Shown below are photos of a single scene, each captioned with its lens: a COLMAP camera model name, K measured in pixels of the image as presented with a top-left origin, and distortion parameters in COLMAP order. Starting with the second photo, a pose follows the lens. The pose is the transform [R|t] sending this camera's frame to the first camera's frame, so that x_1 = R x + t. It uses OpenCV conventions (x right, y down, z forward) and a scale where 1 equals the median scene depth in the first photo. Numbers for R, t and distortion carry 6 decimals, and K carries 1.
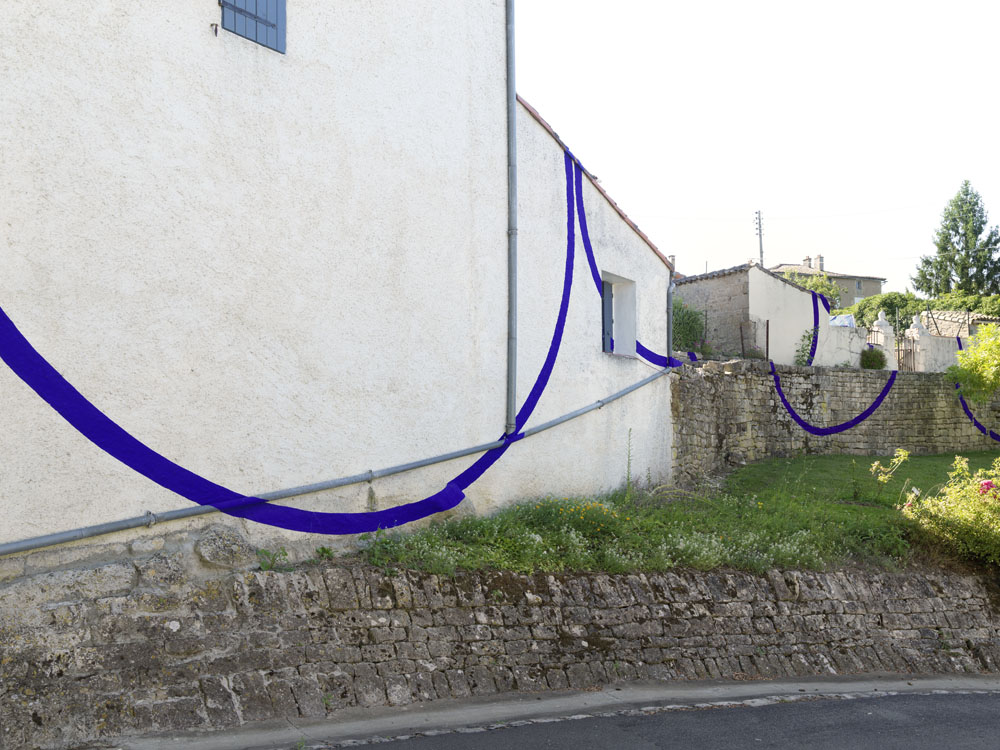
lens RADIAL K [[774.4, 0, 472.6], [0, 774.4, 425.0], [0, 0, 1]] dist [0.001445, -0.004555]
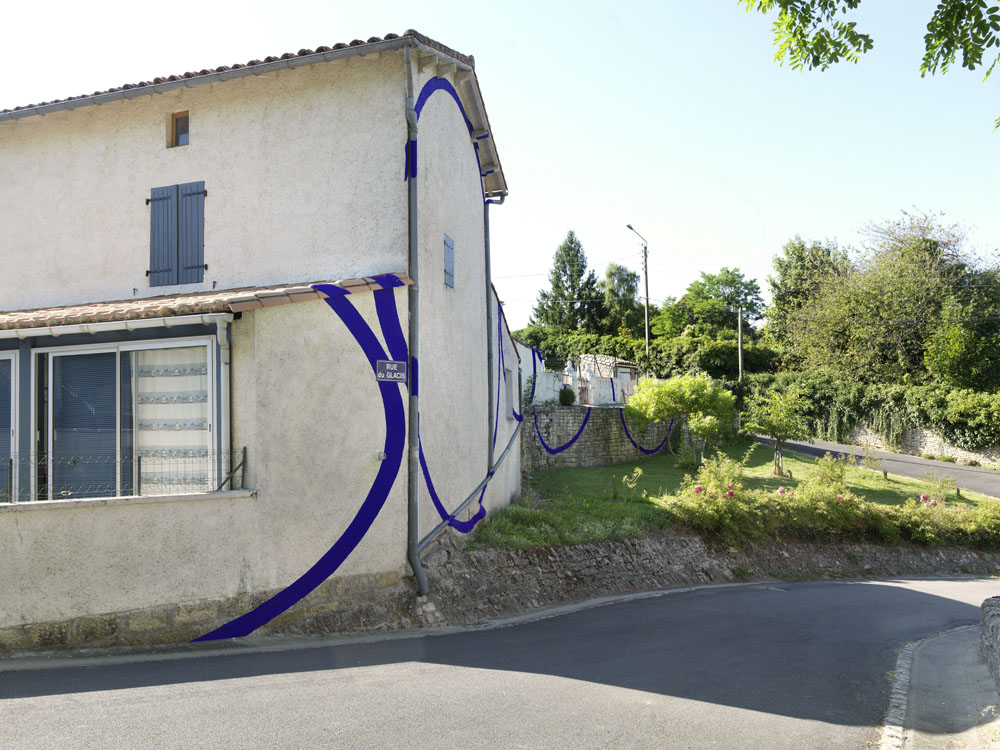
lens RADIAL K [[827.0, 0, 403.9], [0, 827.0, 402.3], [0, 0, 1]] dist [-0.001317, -0.003799]
pose [[0.918392, -0.004423, 0.395648, -1.075745], [0.015915, 0.999541, -0.025767, -0.125169], [-0.395352, 0.029961, 0.918041, -0.786523]]
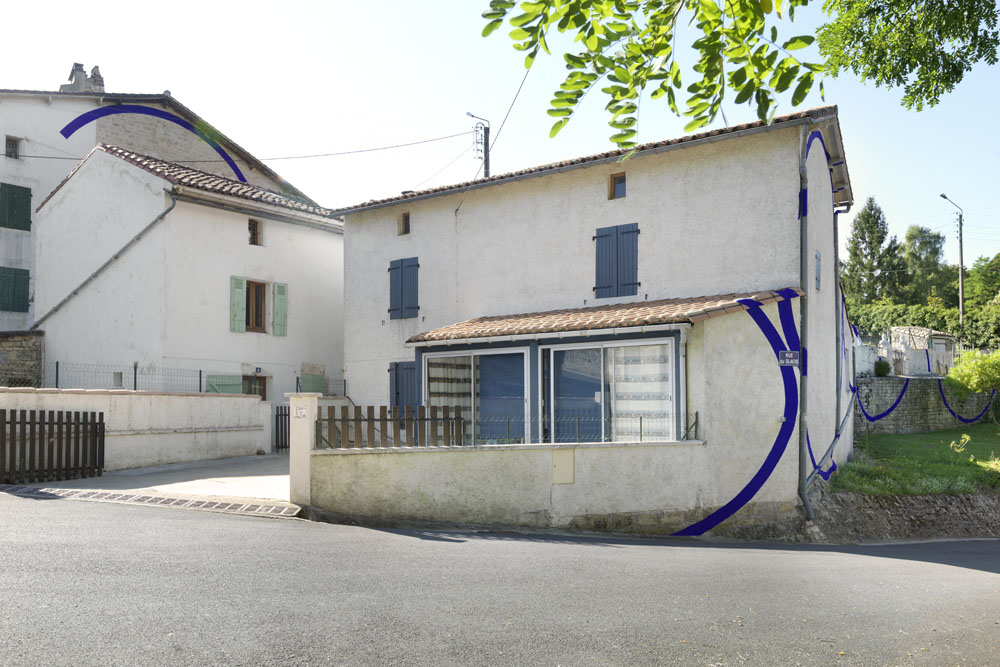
lens RADIAL K [[795.4, 0, 446.1], [0, 795.4, 391.4], [0, 0, 1]] dist [-0.002476, 0.000128]
pose [[0.991289, -0.009877, 0.131332, -1.626123], [0.010078, 0.999949, -0.000865, -0.144691], [-0.131316, 0.002181, 0.991338, -1.279792]]
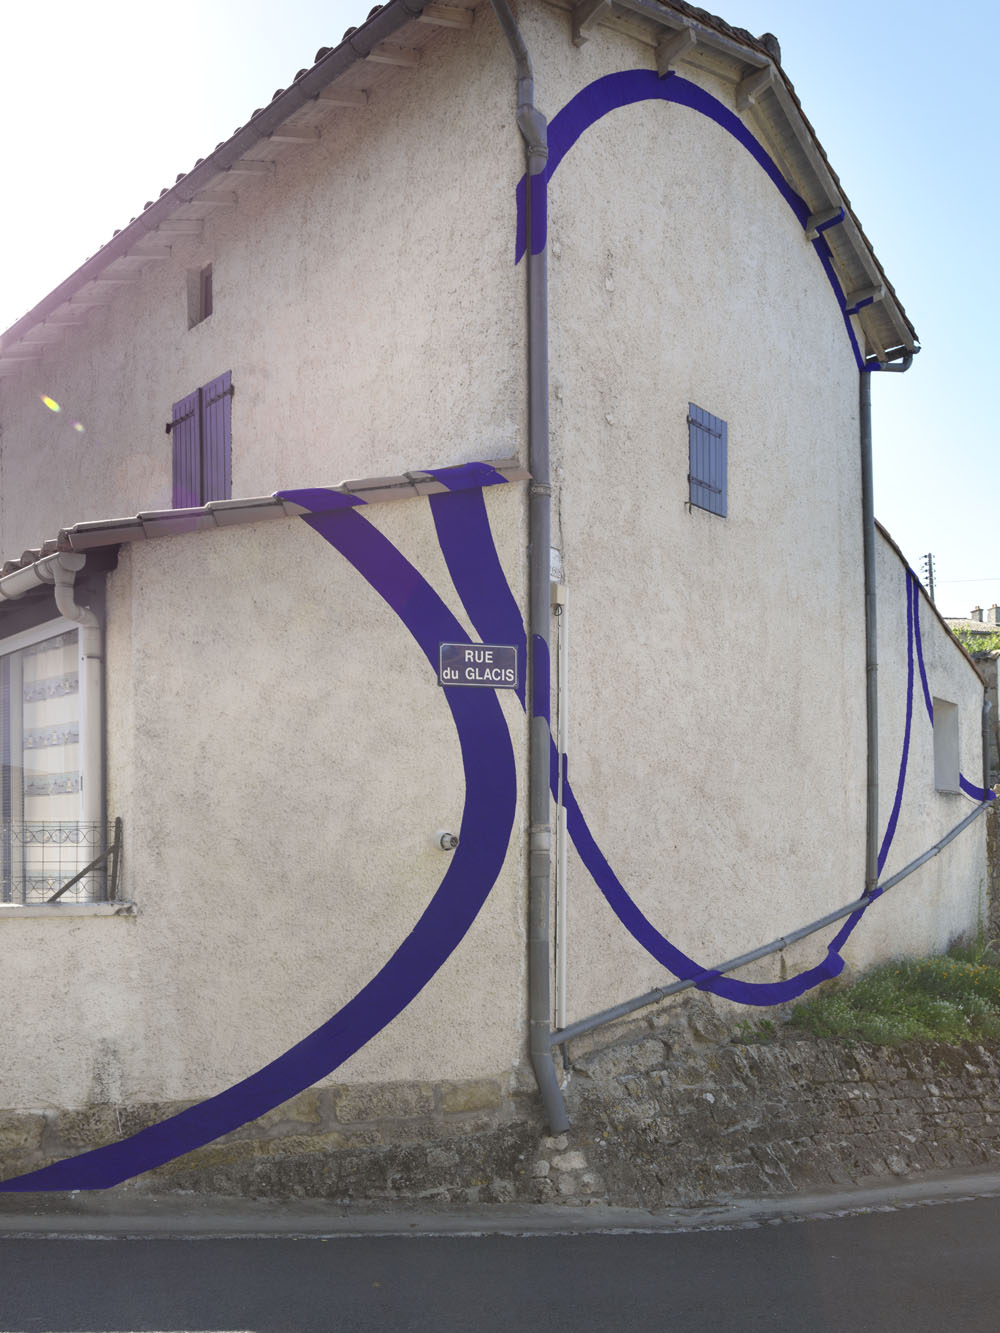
lens RADIAL K [[1057.8, 0, 436.4], [0, 1057.8, 852.6], [0, 0, 1]] dist [-0.006530, 0.004442]
pose [[0.998460, -0.021188, -0.051273, -0.495972], [0.021550, 0.999747, 0.006513, -0.064910], [0.051122, -0.007608, 0.998663, -0.323906]]
